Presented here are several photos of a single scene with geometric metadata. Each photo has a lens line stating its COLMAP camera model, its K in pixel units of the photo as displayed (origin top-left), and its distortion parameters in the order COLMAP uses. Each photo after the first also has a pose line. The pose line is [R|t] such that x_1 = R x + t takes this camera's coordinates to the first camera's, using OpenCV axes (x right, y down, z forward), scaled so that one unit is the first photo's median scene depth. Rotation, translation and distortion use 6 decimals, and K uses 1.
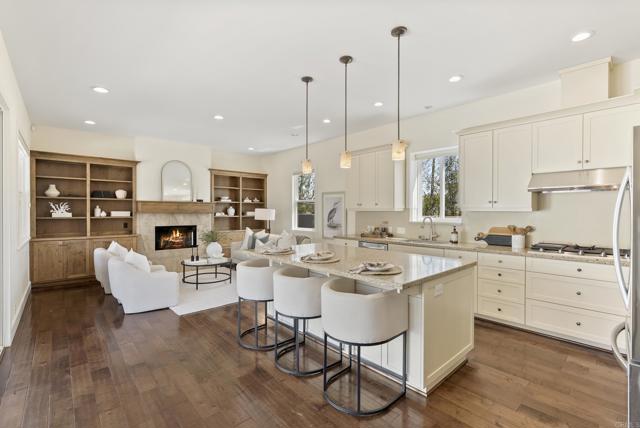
lens RADIAL K [[291.5, 0, 318.5], [0, 291.5, 213.3], [0, 0, 1]] dist [-0.001438, 0.000820]
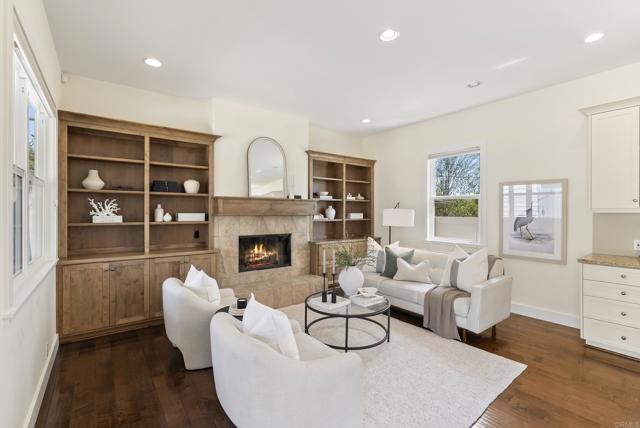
lens RADIAL K [[291.5, 0, 318.5], [0, 291.5, 213.3], [0, 0, 1]] dist [-0.001438, 0.000820]
pose [[0.996636, 0.000701, -0.081949, -0.351239], [-0.000913, 0.999996, -0.002547, -0.005190], [0.081947, 0.002613, 0.996633, 0.384665]]
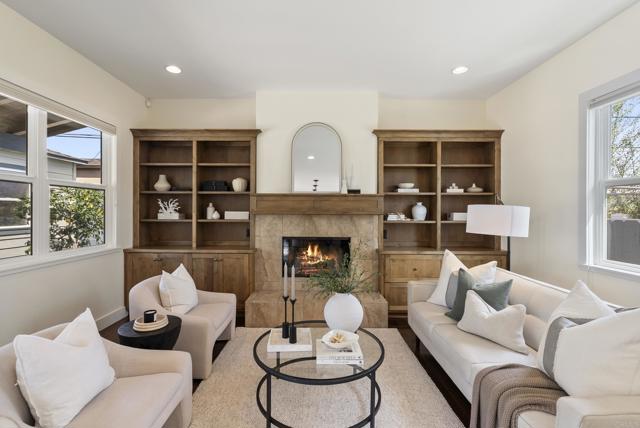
lens RADIAL K [[296.1, 0, 310.4], [0, 296.1, 212.5], [0, 0, 1]] dist [-0.003182, -0.000052]
pose [[0.739748, 0.005111, -0.672865, -0.119700], [-0.007326, 0.999973, -0.000459, -0.005415], [0.672844, 0.005269, 0.739765, 0.635014]]
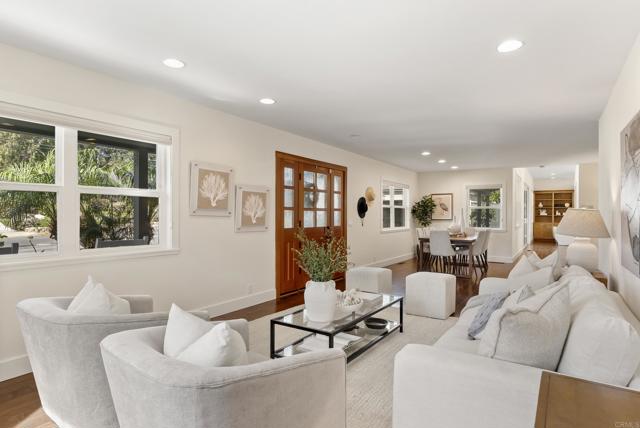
lens RADIAL K [[365.2, 0, 320.0], [0, 365.2, 214.0], [0, 0, 1]] dist [0.002163, 0.000278]
pose [[0.259155, 0.006379, -0.965815, 1.561088], [-0.009188, 0.999949, 0.004139, 0.008179], [0.965792, 0.007801, 0.259200, -1.577512]]
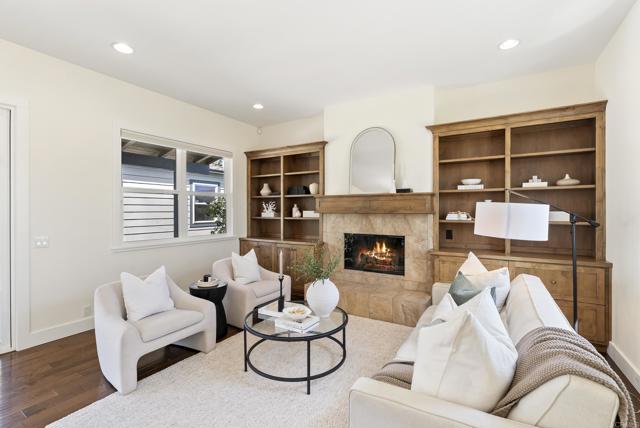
lens RADIAL K [[289.0, 0, 316.3], [0, 289.0, 215.9], [0, 0, 1]] dist [-0.002842, -0.000199]
pose [[0.288852, 0.016365, -0.957234, 0.065277], [-0.005087, 0.999866, 0.015558, -0.005565], [0.957360, 0.000375, 0.288896, 0.801272]]
